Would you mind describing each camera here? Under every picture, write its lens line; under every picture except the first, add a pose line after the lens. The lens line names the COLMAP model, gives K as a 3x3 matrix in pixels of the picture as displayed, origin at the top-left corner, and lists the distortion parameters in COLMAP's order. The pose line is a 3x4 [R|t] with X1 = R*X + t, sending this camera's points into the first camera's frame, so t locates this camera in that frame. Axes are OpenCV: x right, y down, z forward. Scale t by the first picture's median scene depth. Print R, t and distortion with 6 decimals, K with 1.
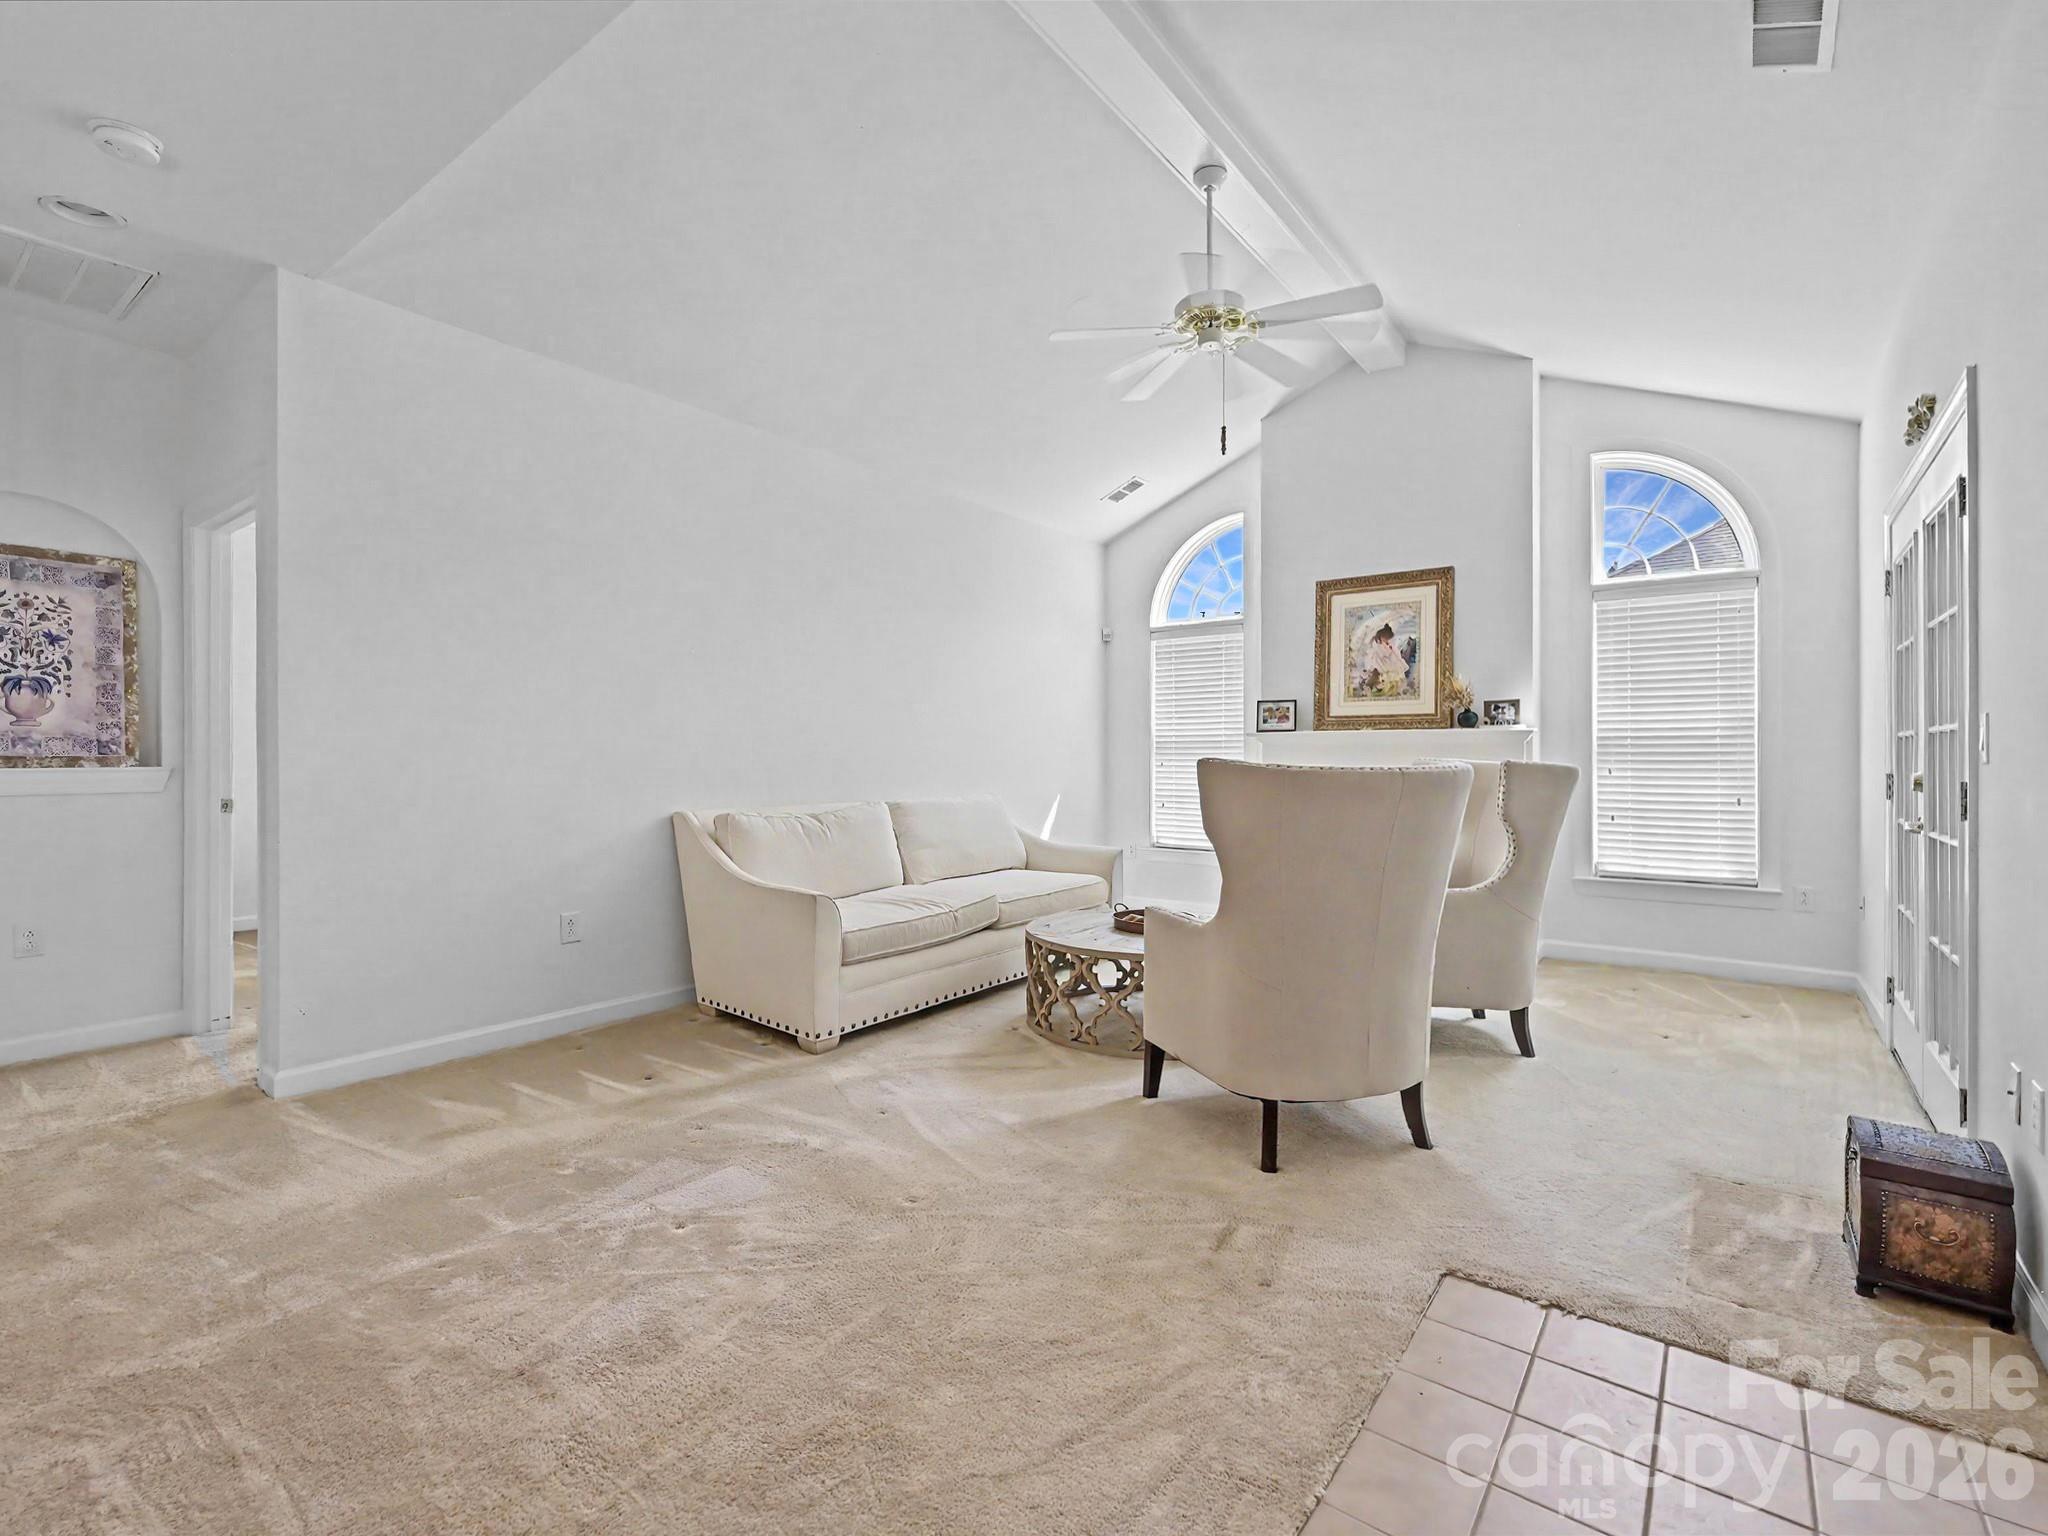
lens RADIAL K [[929.7, 0, 1015.7], [0, 929.7, 759.7], [0, 0, 1]] dist [-0.004005, -0.000995]
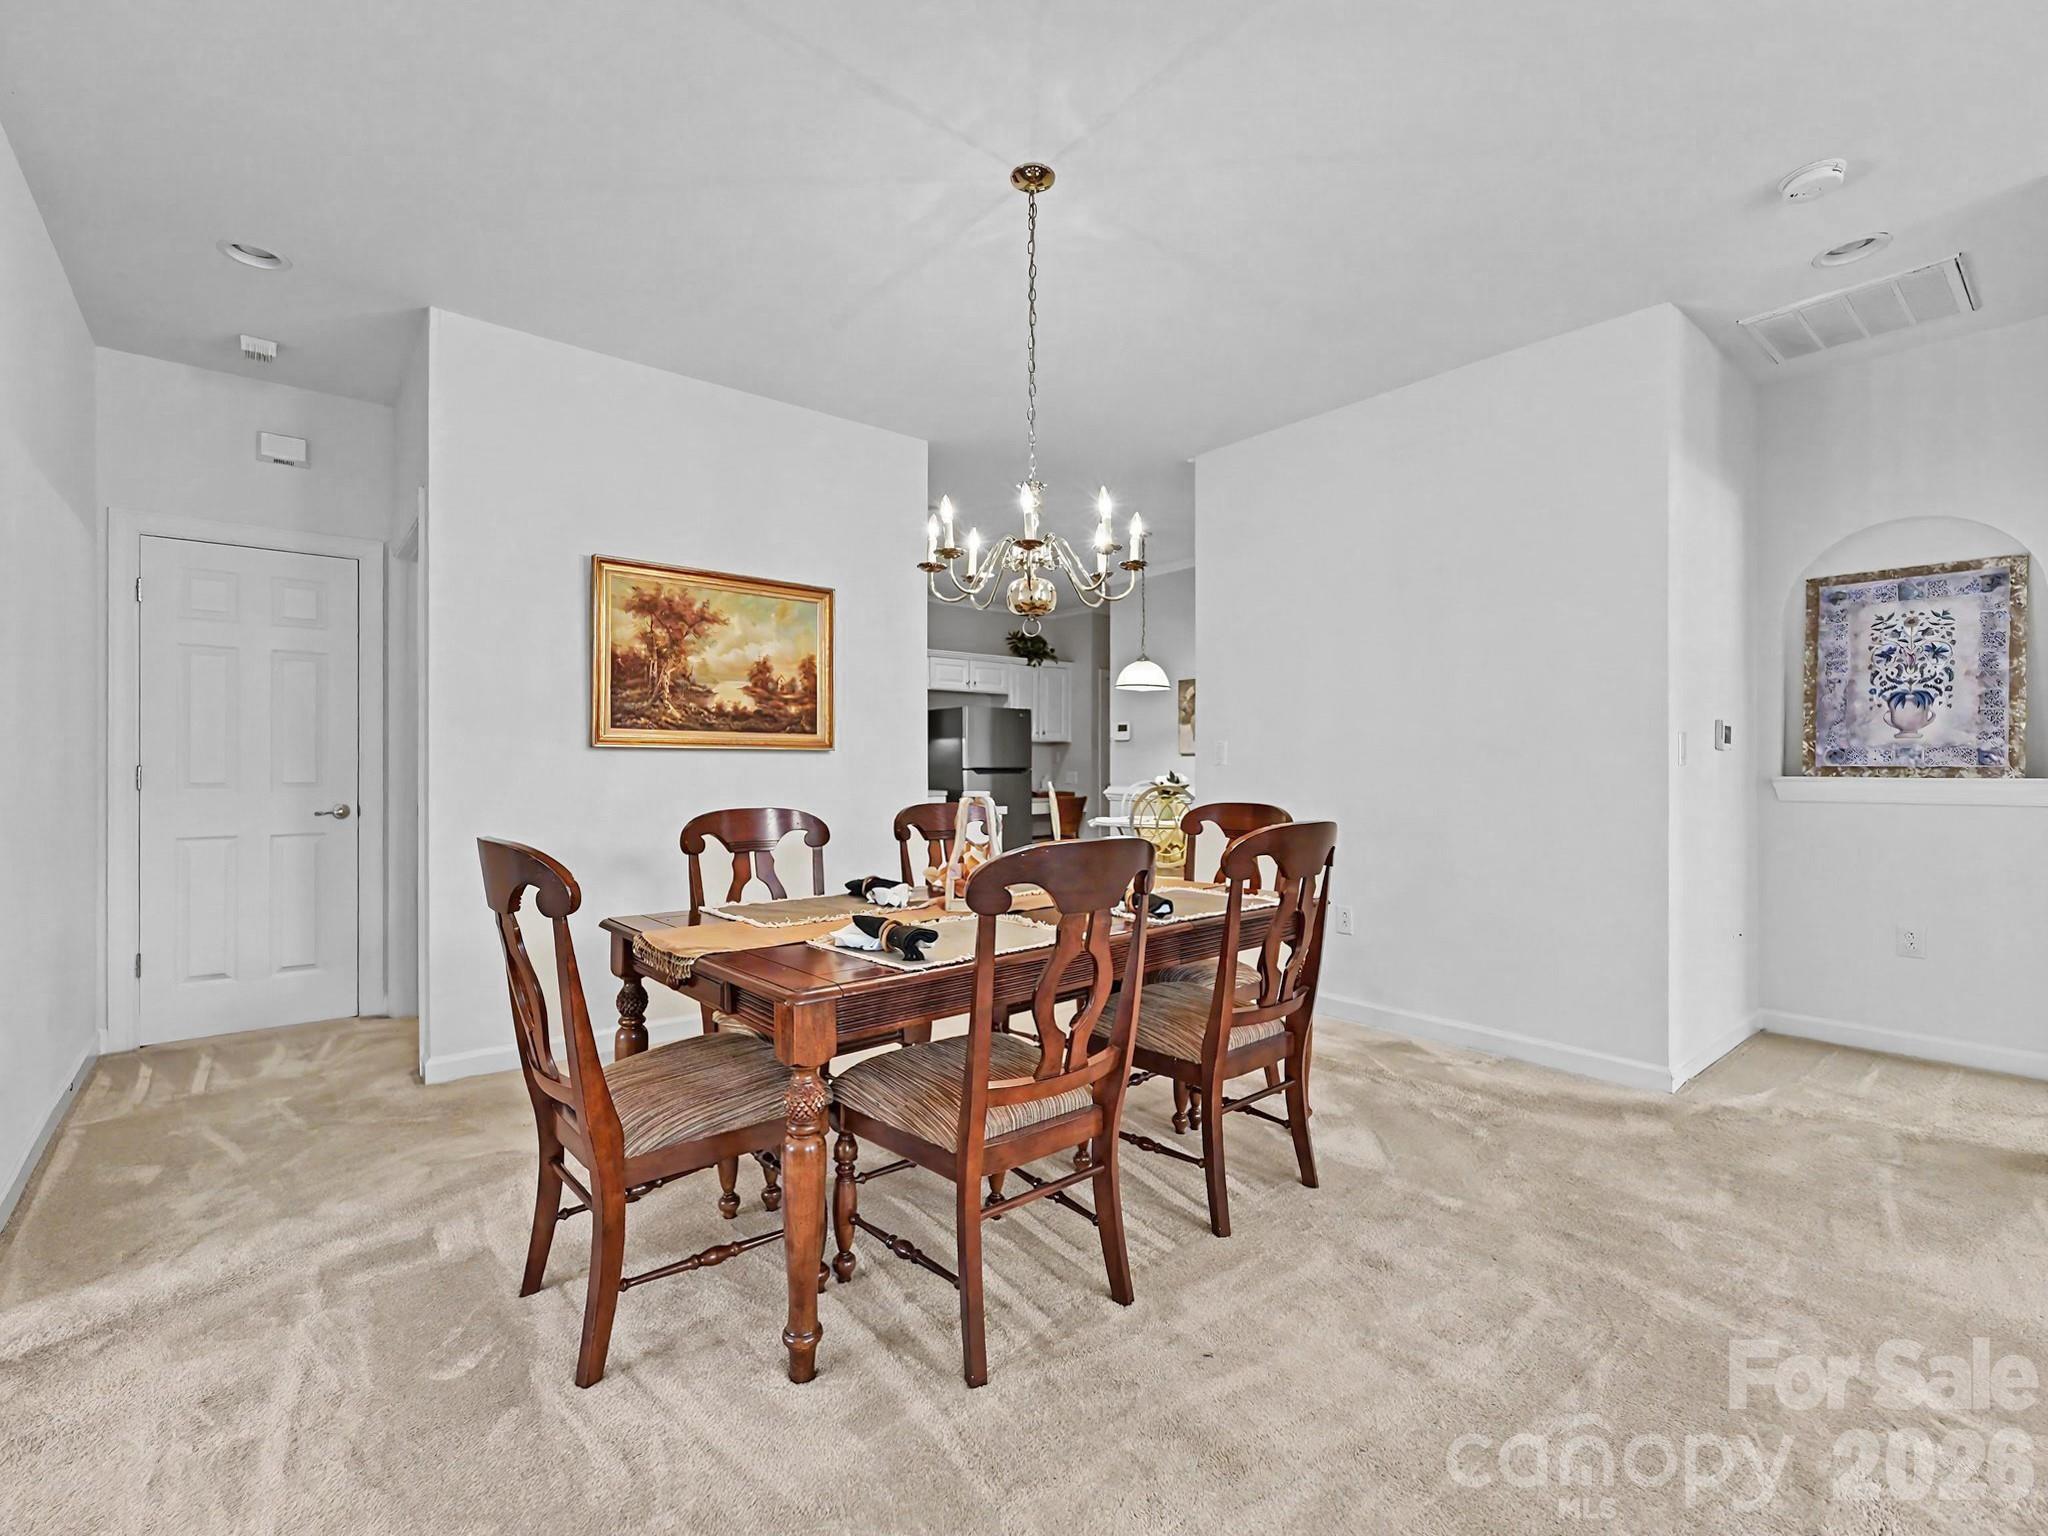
lens RADIAL K [[929.7, 0, 1018.5], [0, 929.7, 772.3], [0, 0, 1]] dist [-0.004005, -0.000995]
pose [[-0.234977, 0.005894, -0.971983, 0.171478], [-0.004460, 0.999965, 0.007142, -0.000293], [0.971991, 0.006014, -0.234942, 0.232510]]
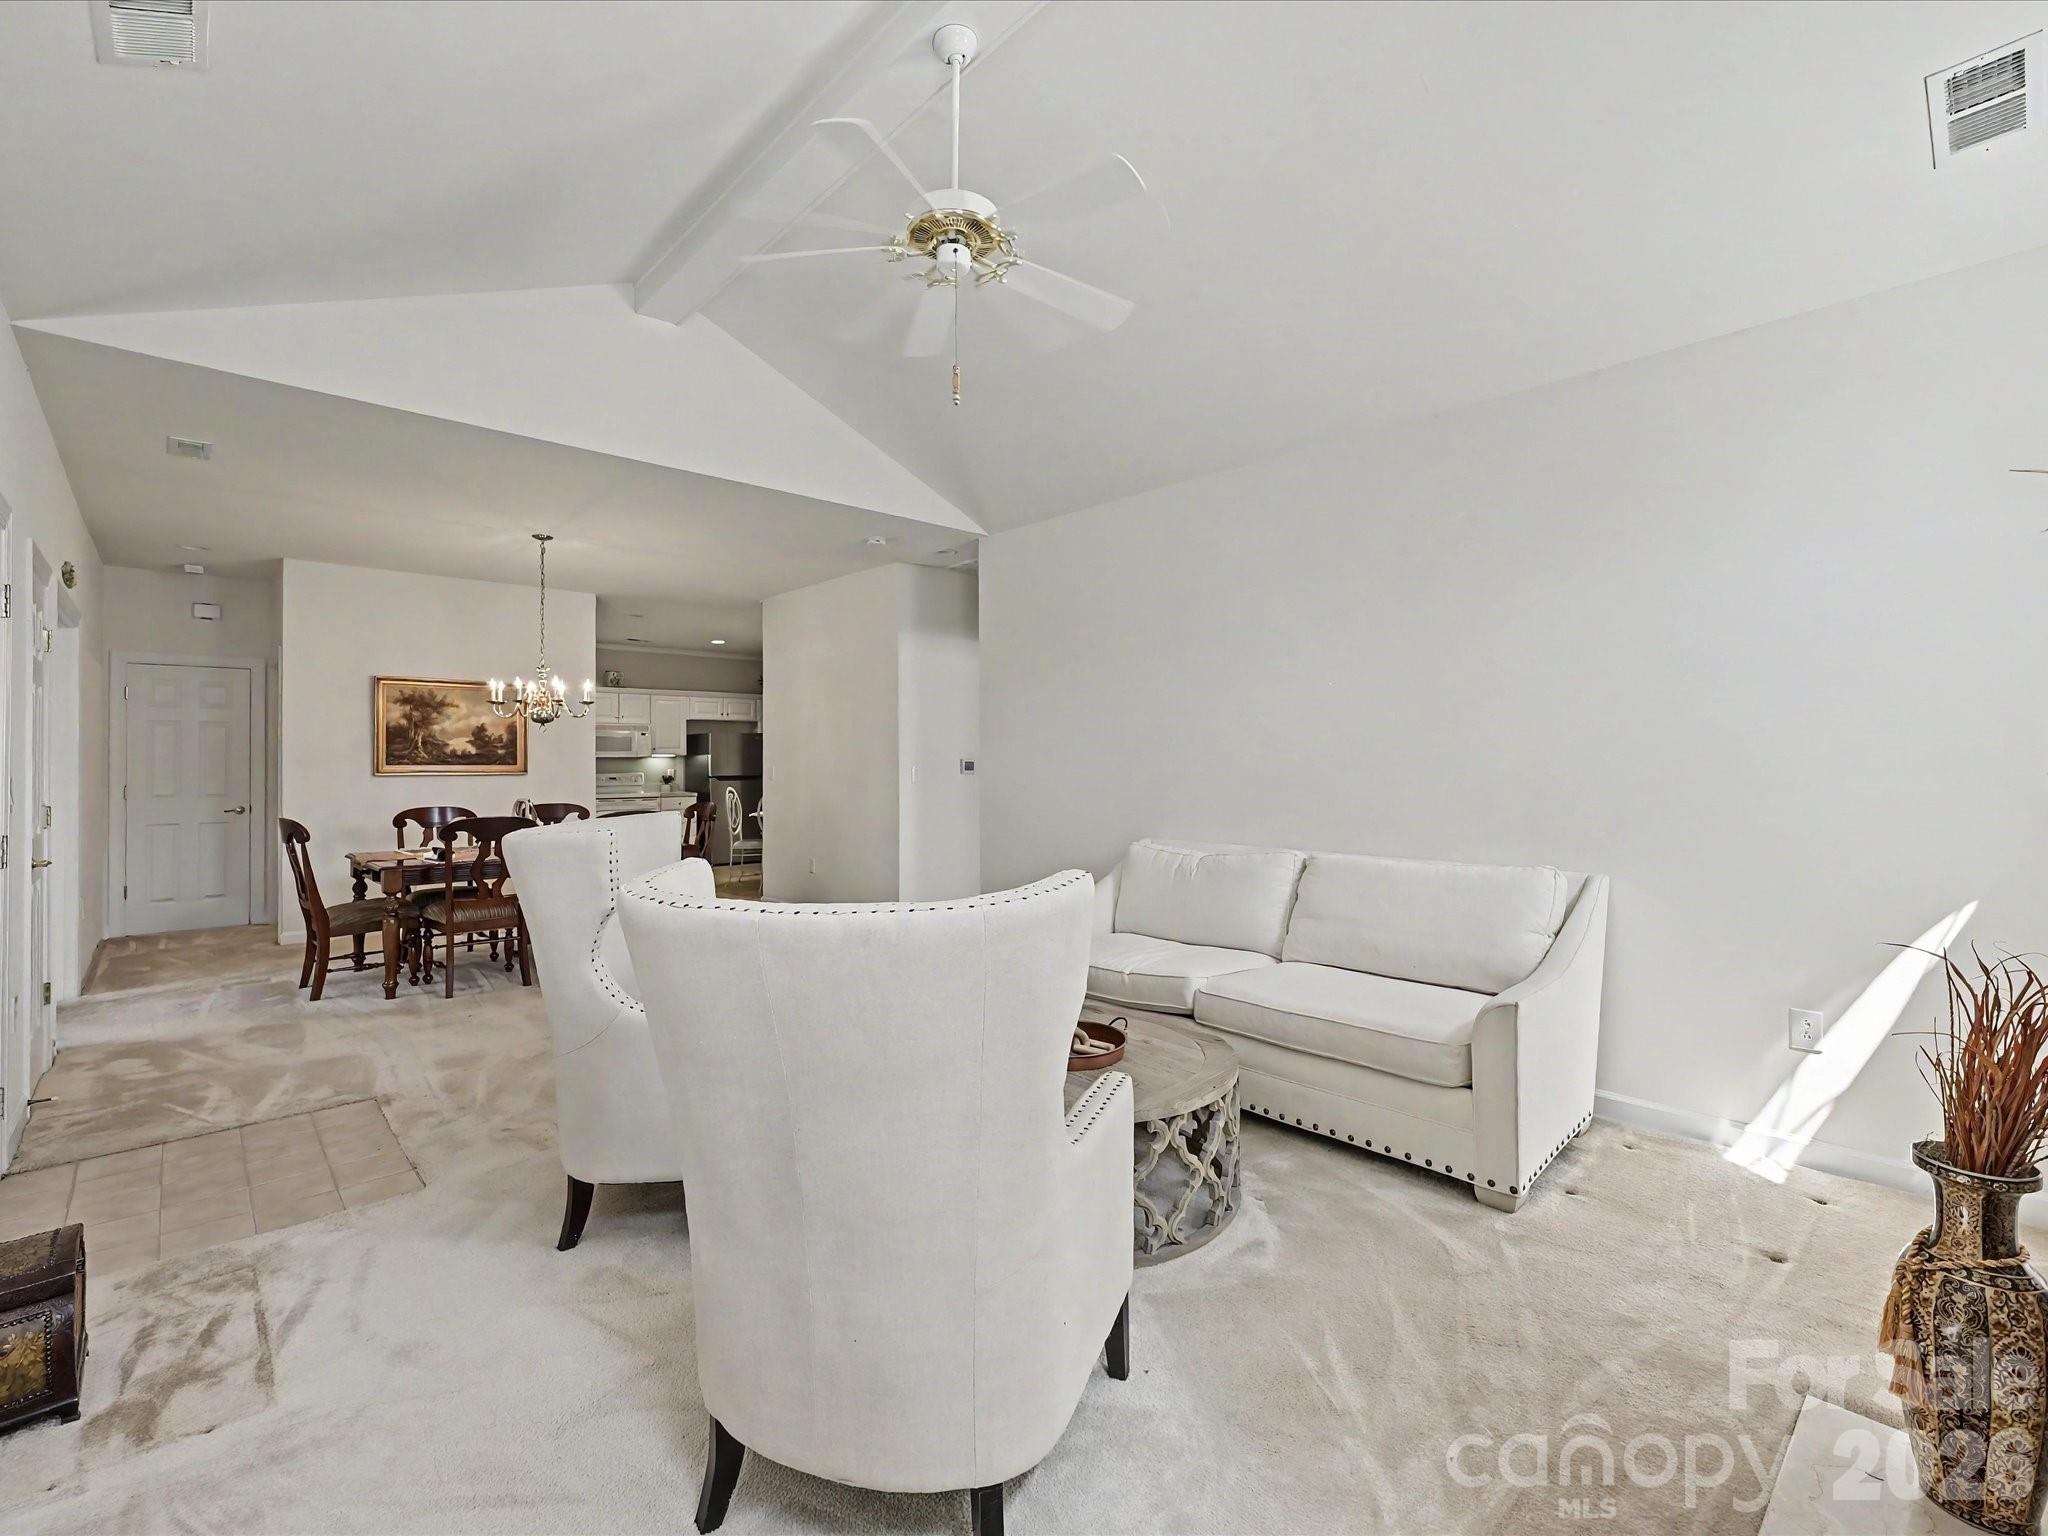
lens RADIAL K [[929.7, 0, 1024.6], [0, 929.7, 756.0], [0, 0, 1]] dist [-0.004005, -0.000995]
pose [[-0.180451, -0.004614, -0.983573, 0.923624], [-0.000119, 0.999989, -0.004670, -0.047316], [0.983584, -0.000725, -0.180449, 1.183600]]
